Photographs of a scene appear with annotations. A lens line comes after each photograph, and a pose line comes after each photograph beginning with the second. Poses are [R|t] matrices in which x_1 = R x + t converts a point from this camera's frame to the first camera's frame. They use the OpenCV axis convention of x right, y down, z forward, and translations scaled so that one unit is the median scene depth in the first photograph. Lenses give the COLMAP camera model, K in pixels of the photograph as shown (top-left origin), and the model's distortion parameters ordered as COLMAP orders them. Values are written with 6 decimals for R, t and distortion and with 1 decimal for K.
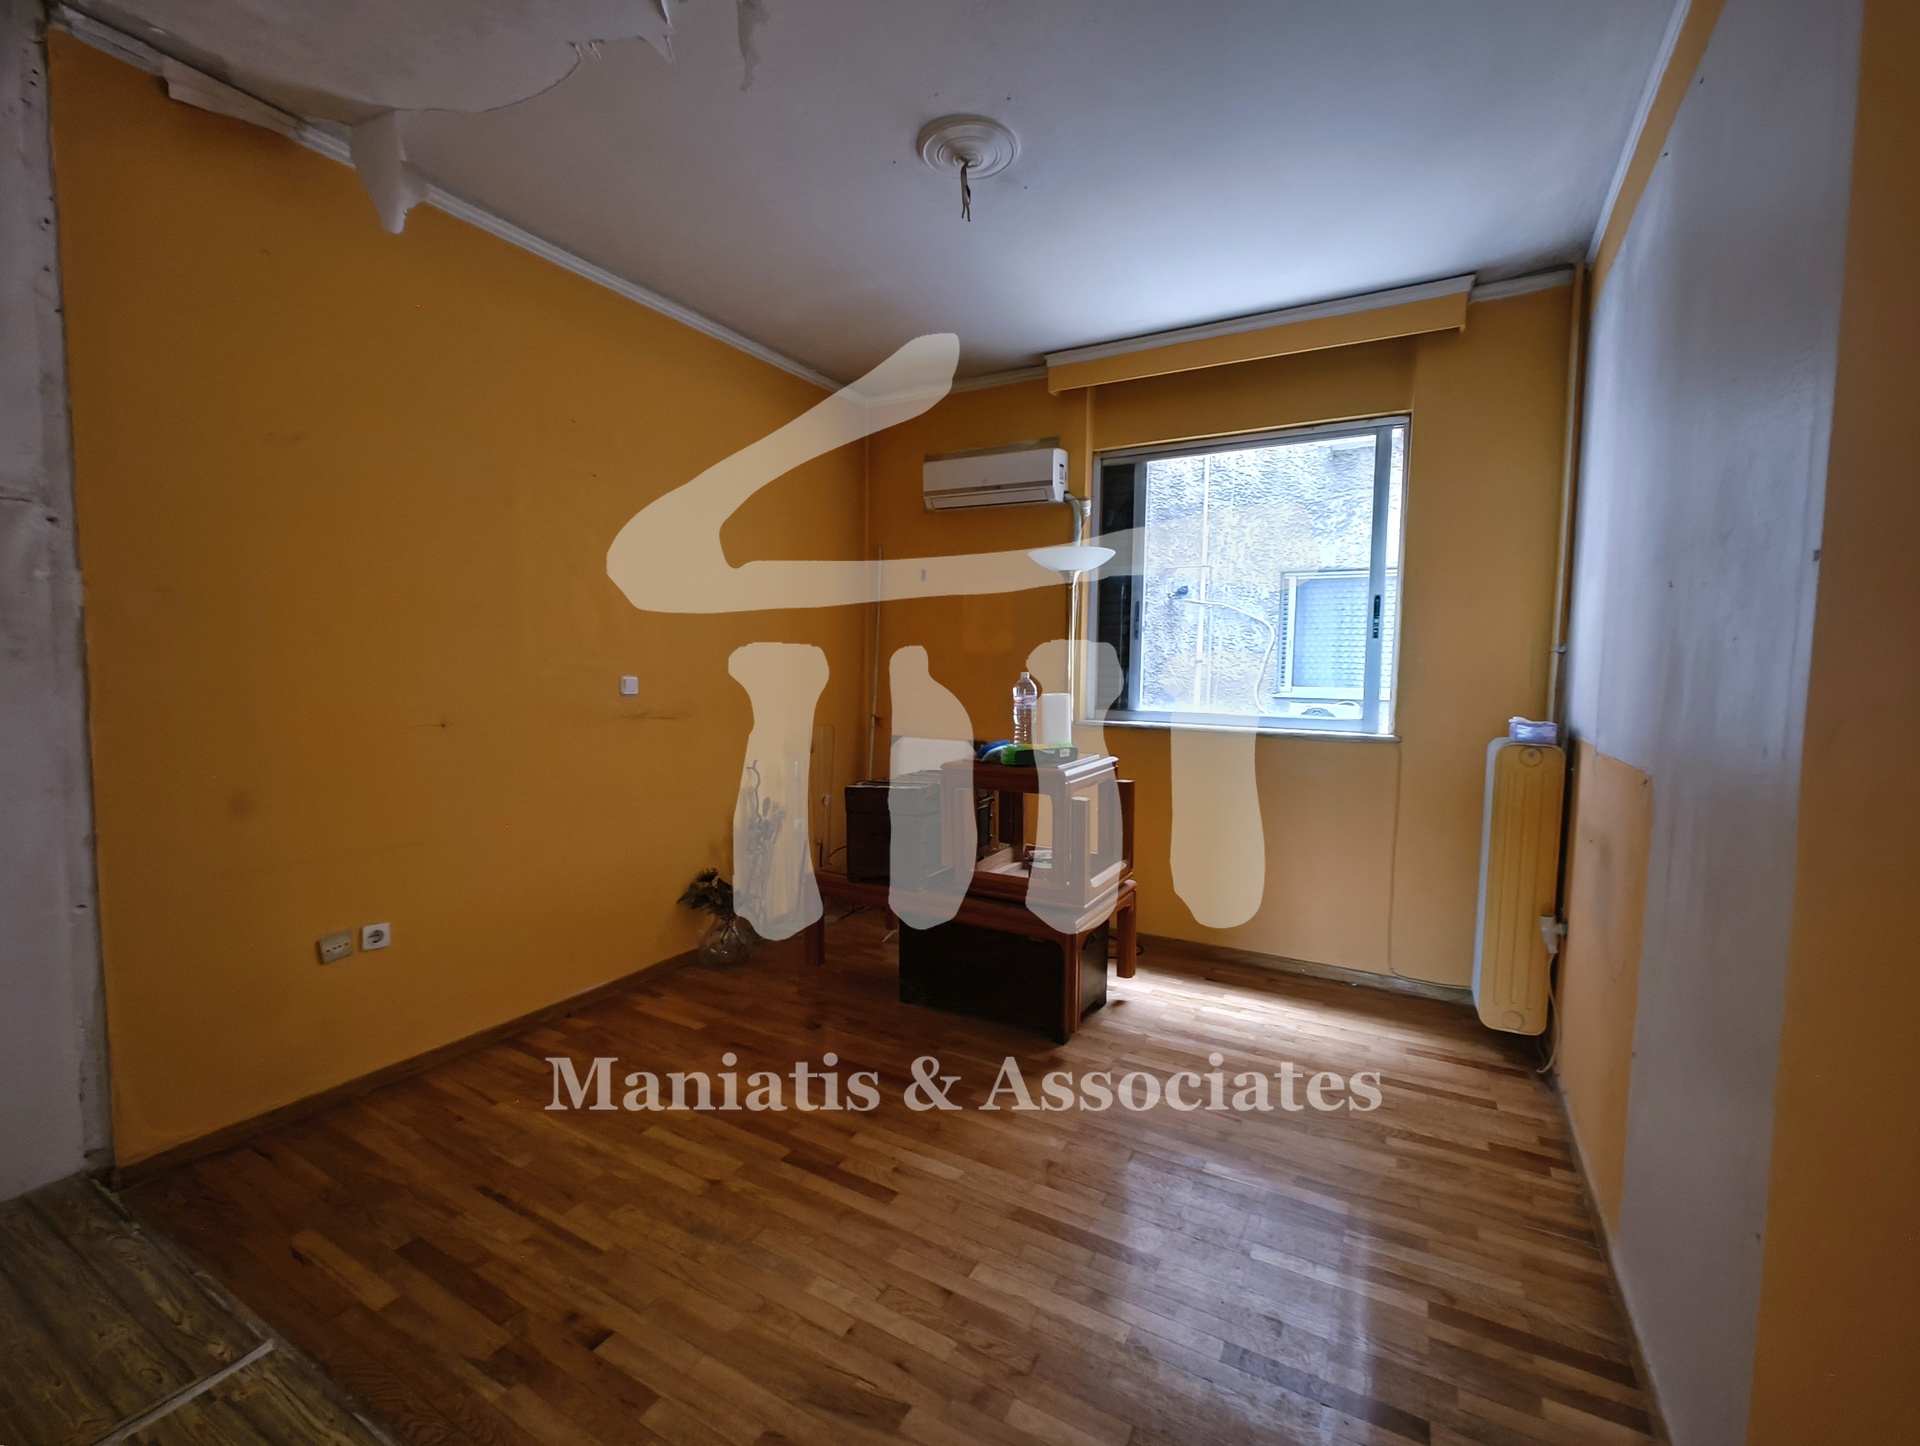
lens RADIAL K [[836.9, 0, 966.2], [0, 836.9, 716.5], [0, 0, 1]] dist [0.001055, 0.000999]
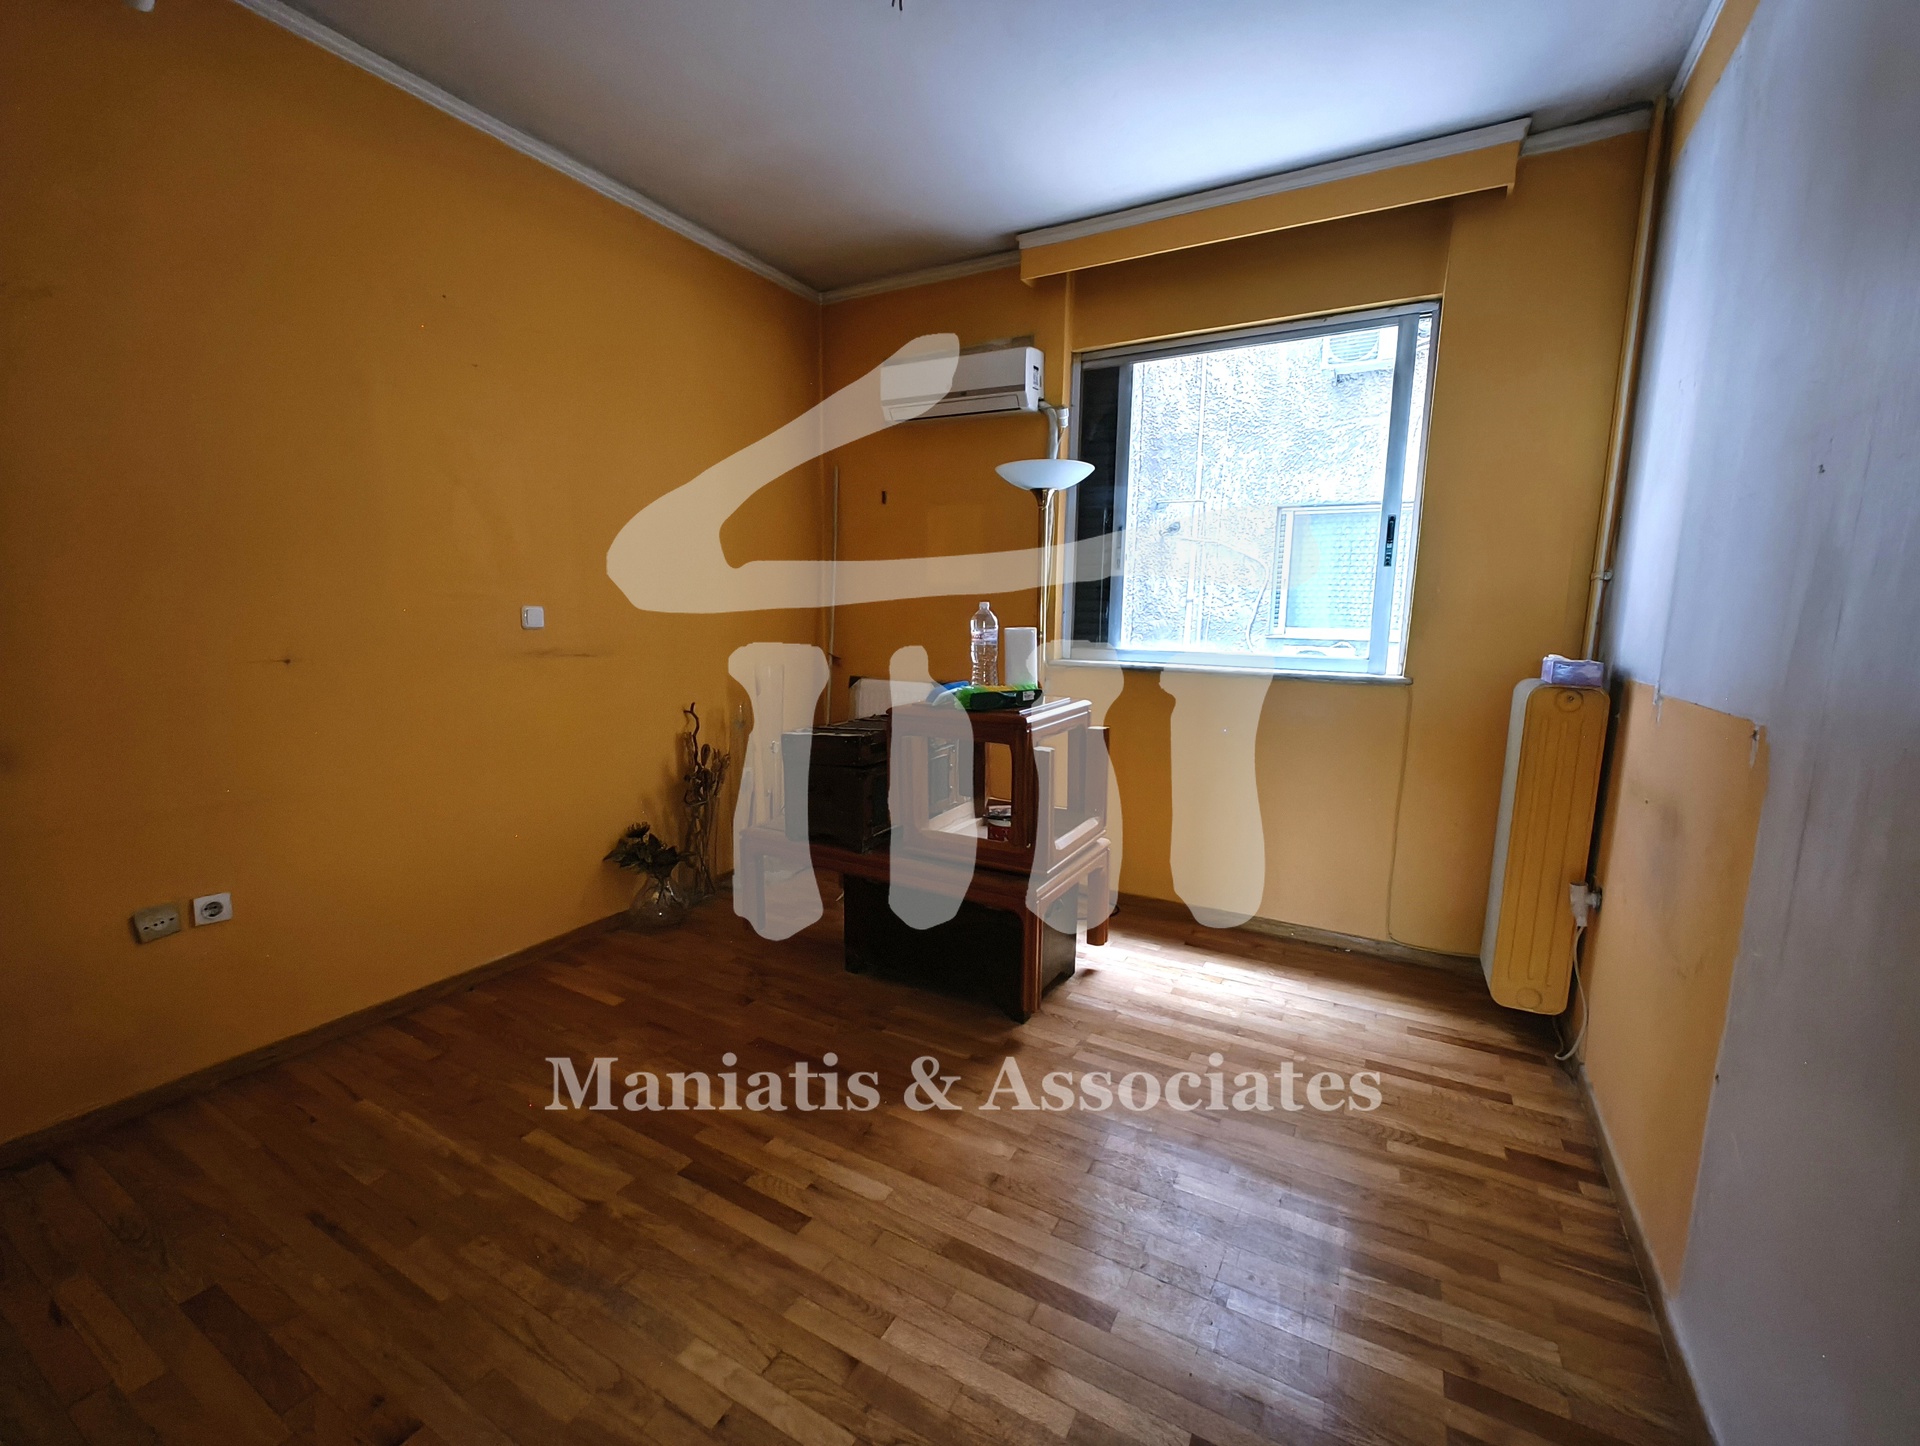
lens RADIAL K [[827.9, 0, 963.1], [0, 827.9, 727.4], [0, 0, 1]] dist [0.000490, 0.000866]
pose [[0.999984, 0.001664, 0.005438, 0.058672], [-0.002102, 0.996665, 0.081572, 0.008086], [-0.005284, -0.081582, 0.996653, 0.184315]]
